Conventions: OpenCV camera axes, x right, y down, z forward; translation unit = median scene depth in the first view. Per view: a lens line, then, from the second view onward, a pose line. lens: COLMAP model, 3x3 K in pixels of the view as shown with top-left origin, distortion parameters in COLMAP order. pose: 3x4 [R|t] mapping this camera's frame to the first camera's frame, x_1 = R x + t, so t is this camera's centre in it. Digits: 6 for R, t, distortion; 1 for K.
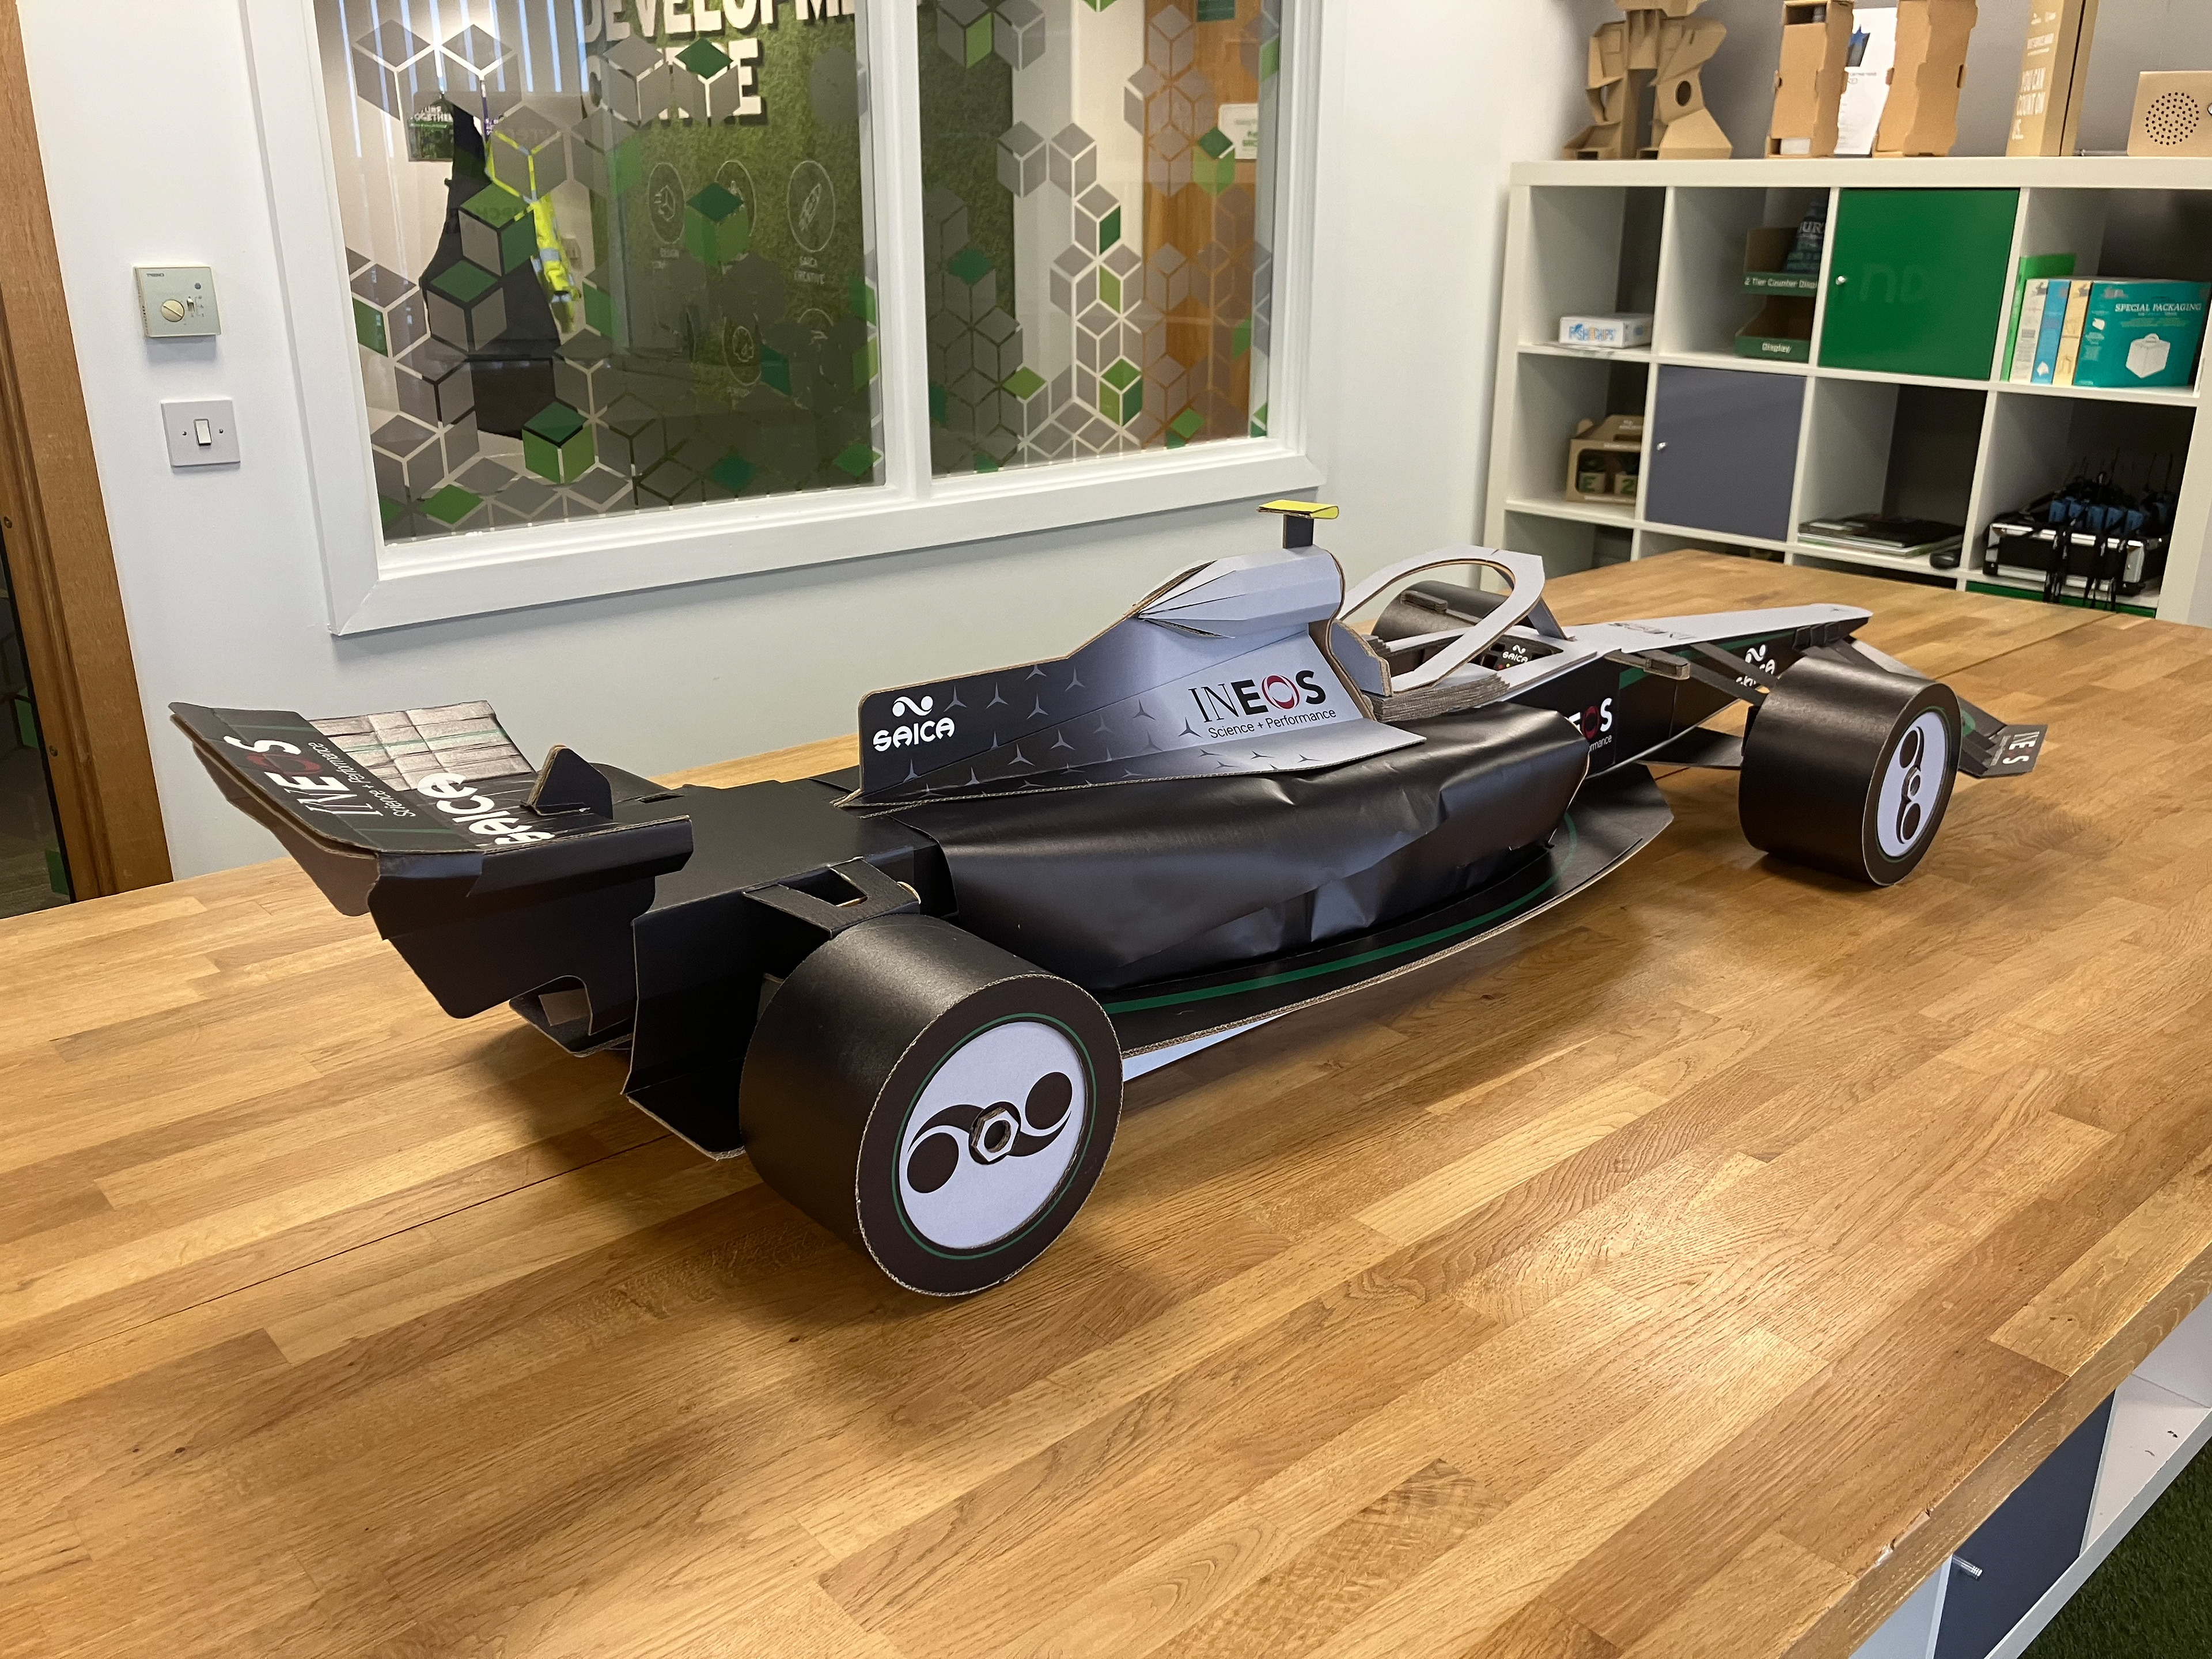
lens RADIAL K [[1822.4, 0, 1082.6], [0, 1822.4, 811.6], [0, 0, 1]] dist [0.049823, -0.075579]
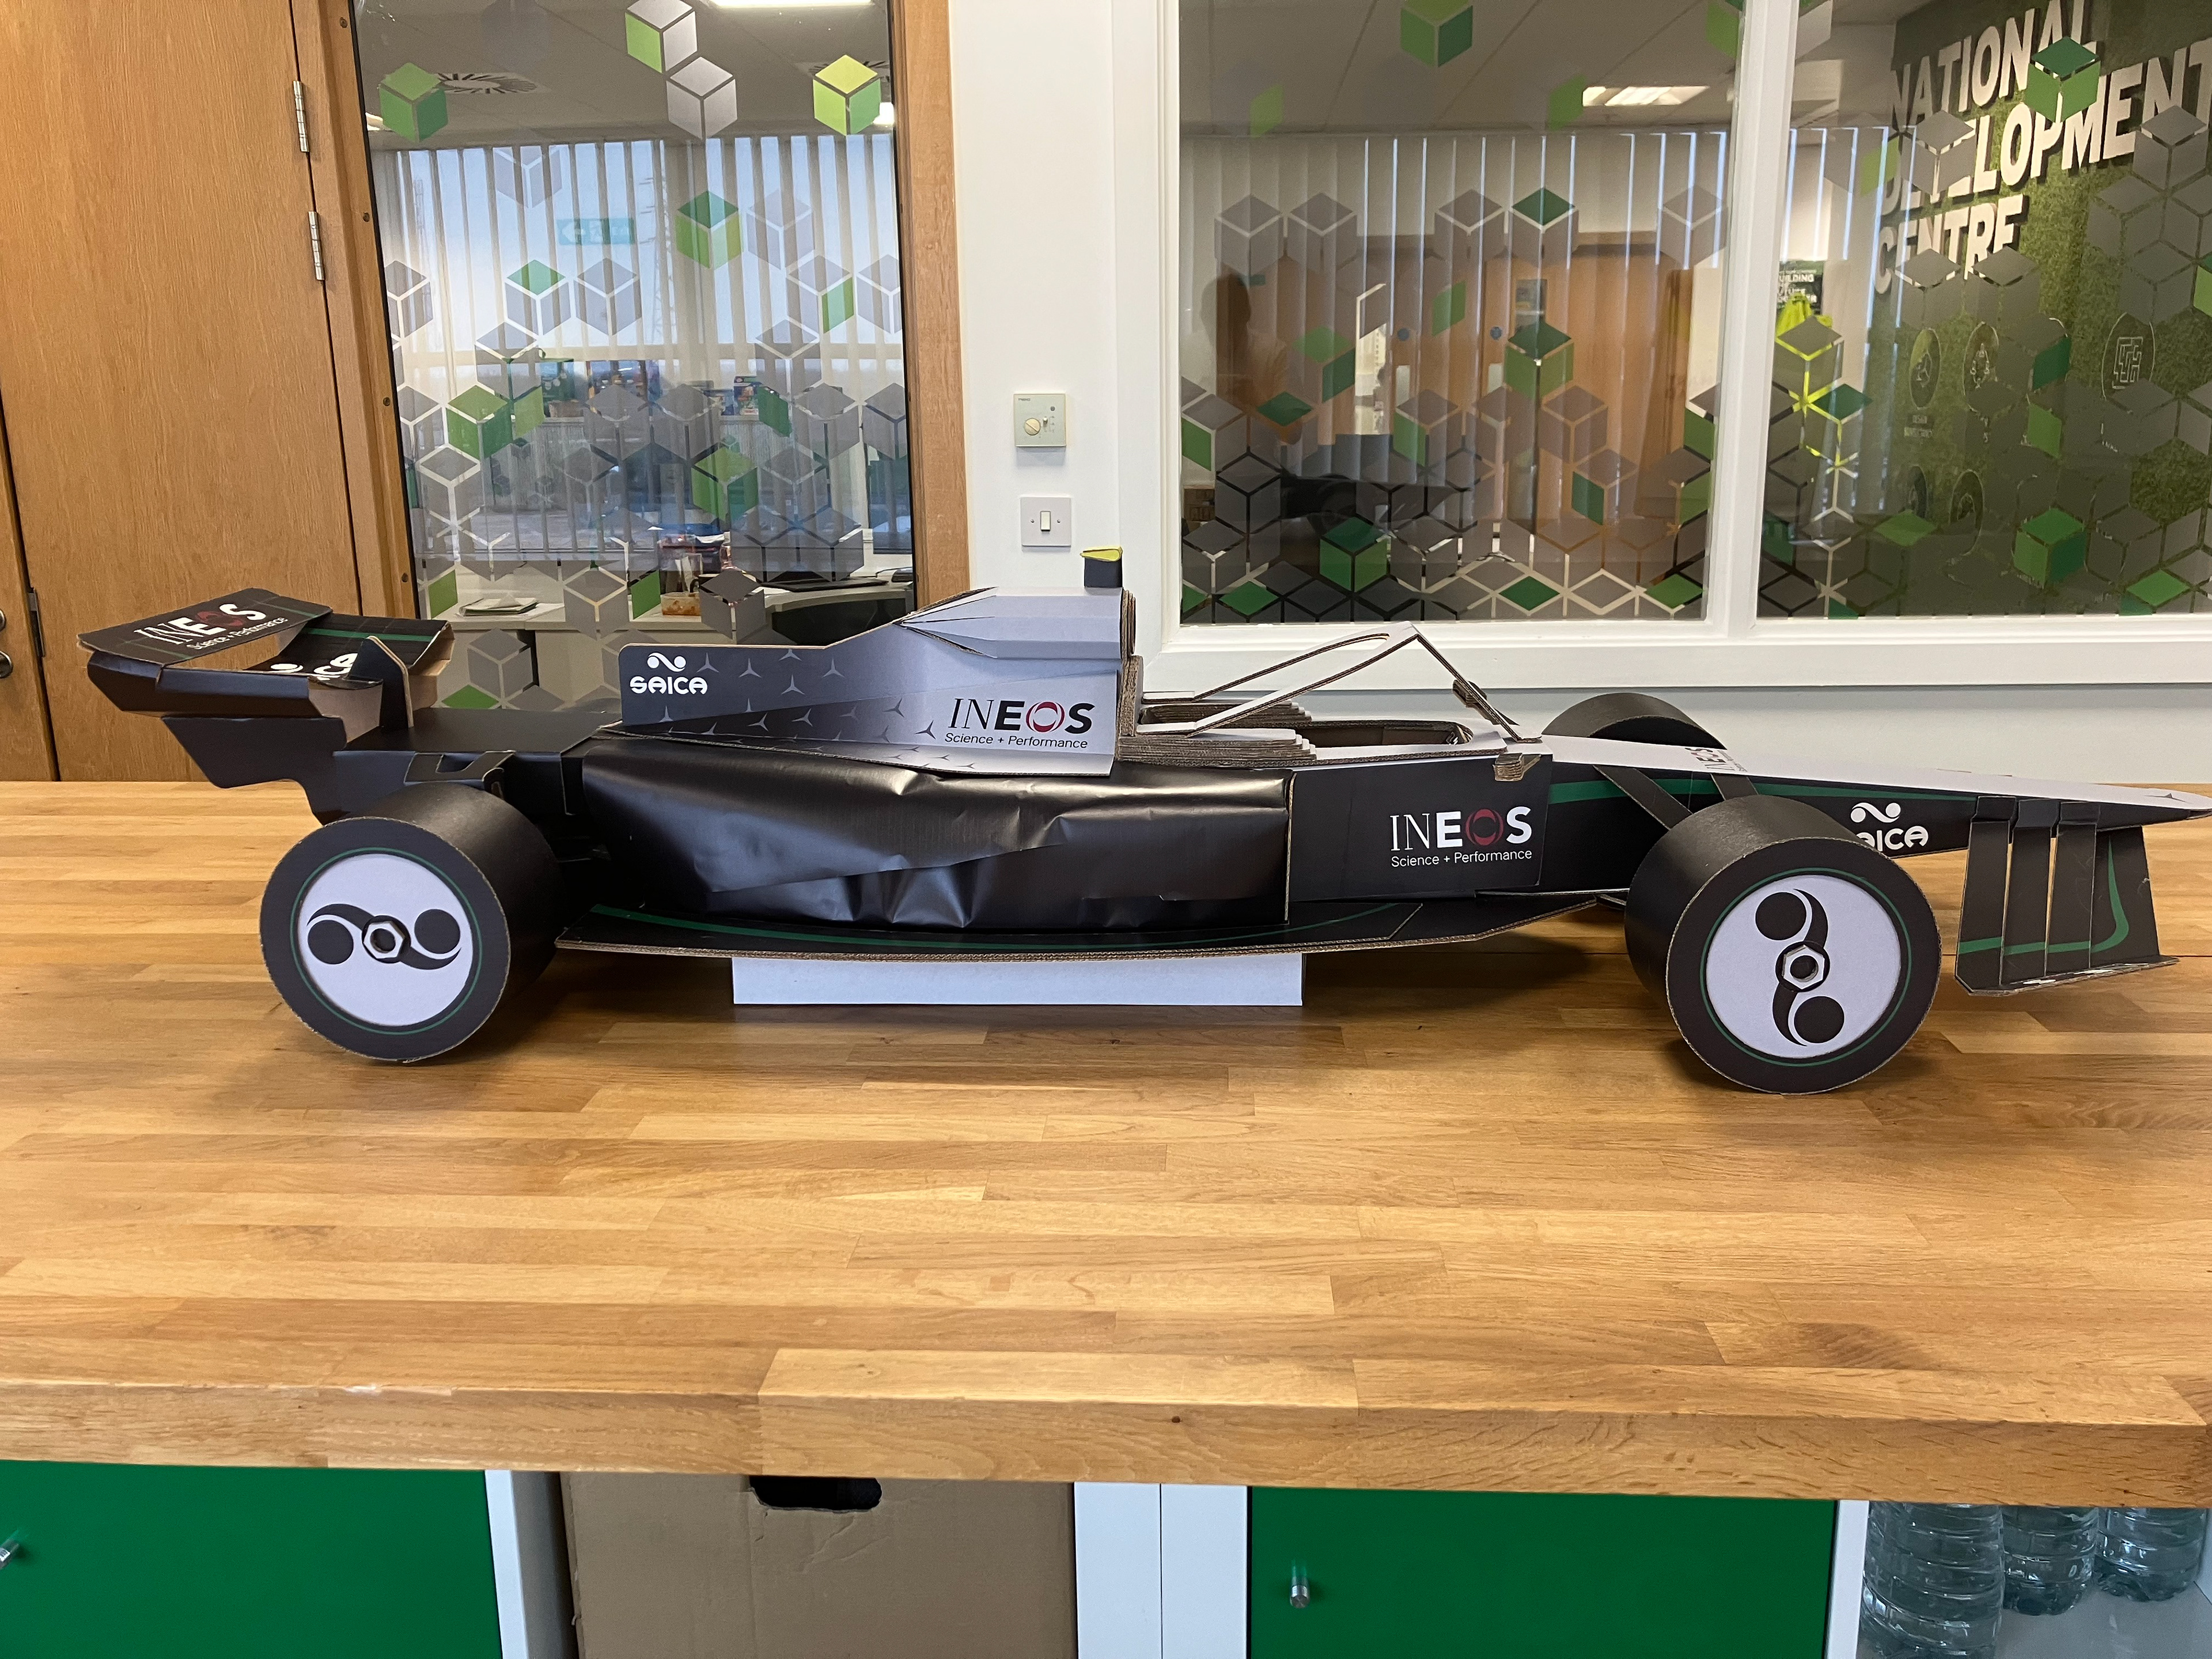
lens RADIAL K [[1770.7, 0, 1106.0], [0, 1770.7, 829.5], [0, 0, 1]] dist [0.034718, -0.014836]
pose [[0.713322, 0.159676, -0.682404, 0.832616], [-0.214799, 0.976650, 0.003996, -0.012875], [0.667108, 0.143730, 0.730964, 0.274559]]
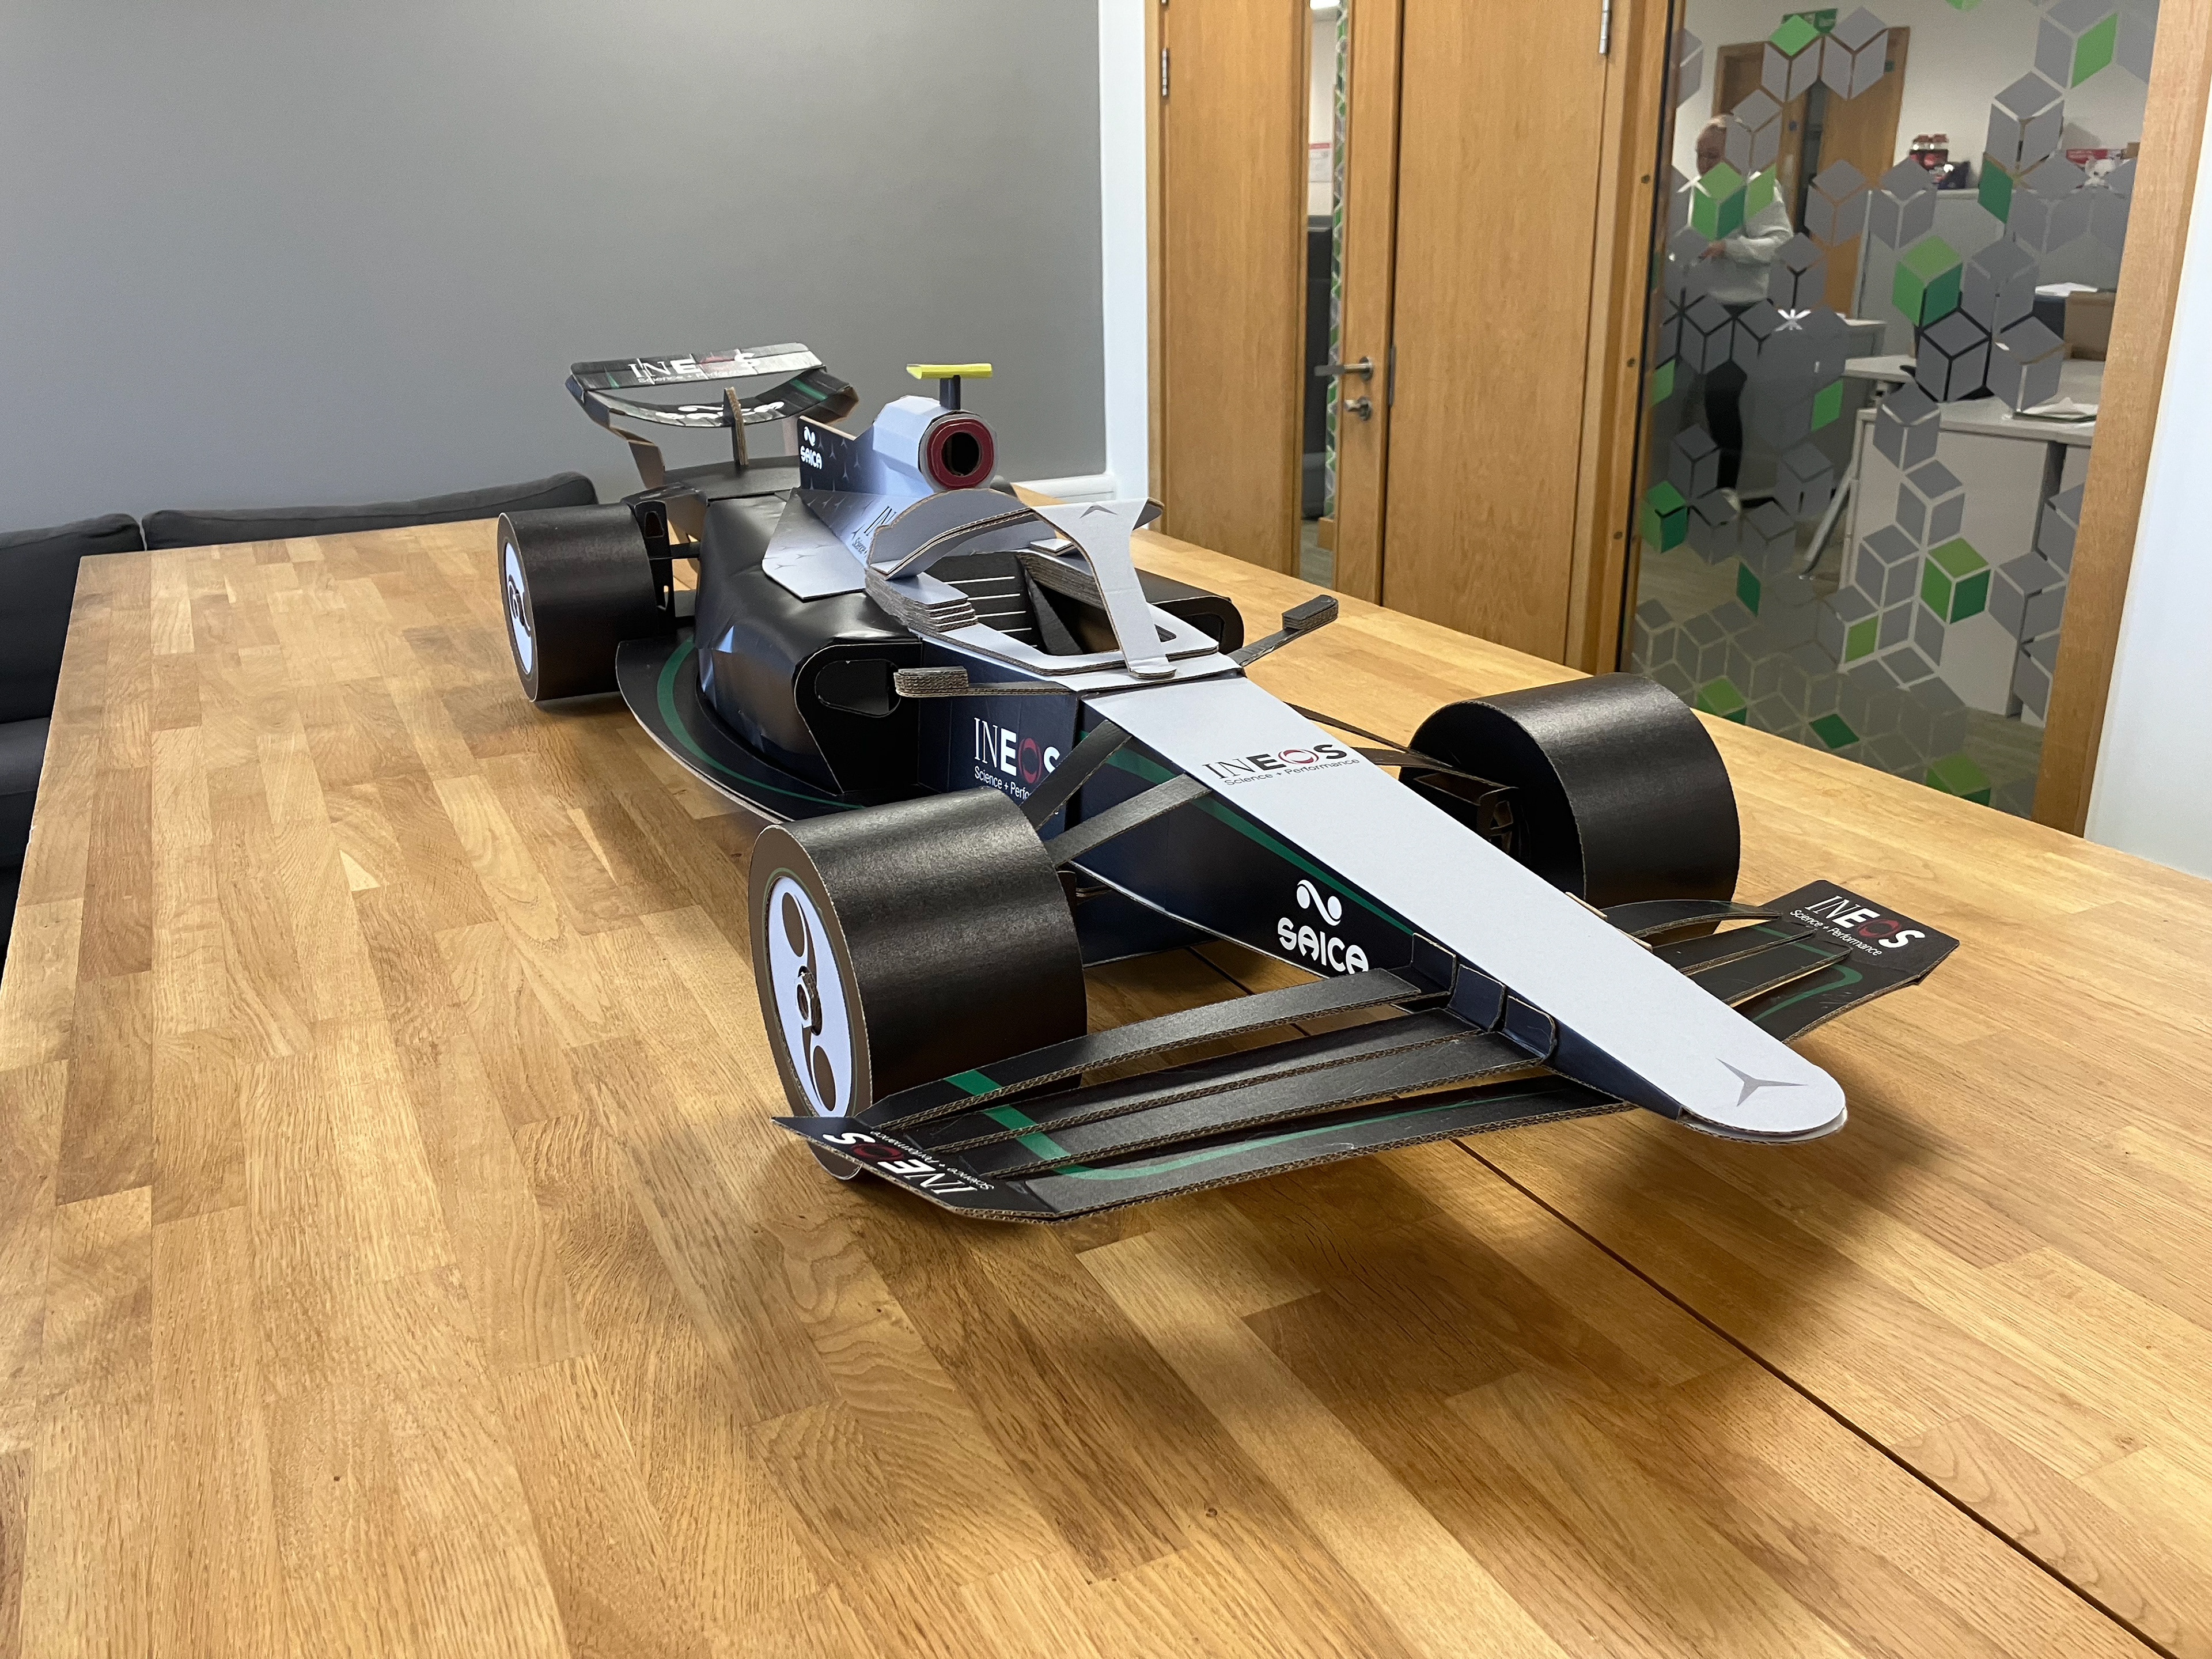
lens RADIAL K [[1822.4, 0, 1082.6], [0, 1822.4, 811.6], [0, 0, 1]] dist [0.049823, -0.075579]
pose [[-0.262029, 0.316992, -0.911513, 1.044789], [-0.298760, 0.871470, 0.388950, -0.353788], [0.917651, 0.374240, -0.133646, 1.265866]]
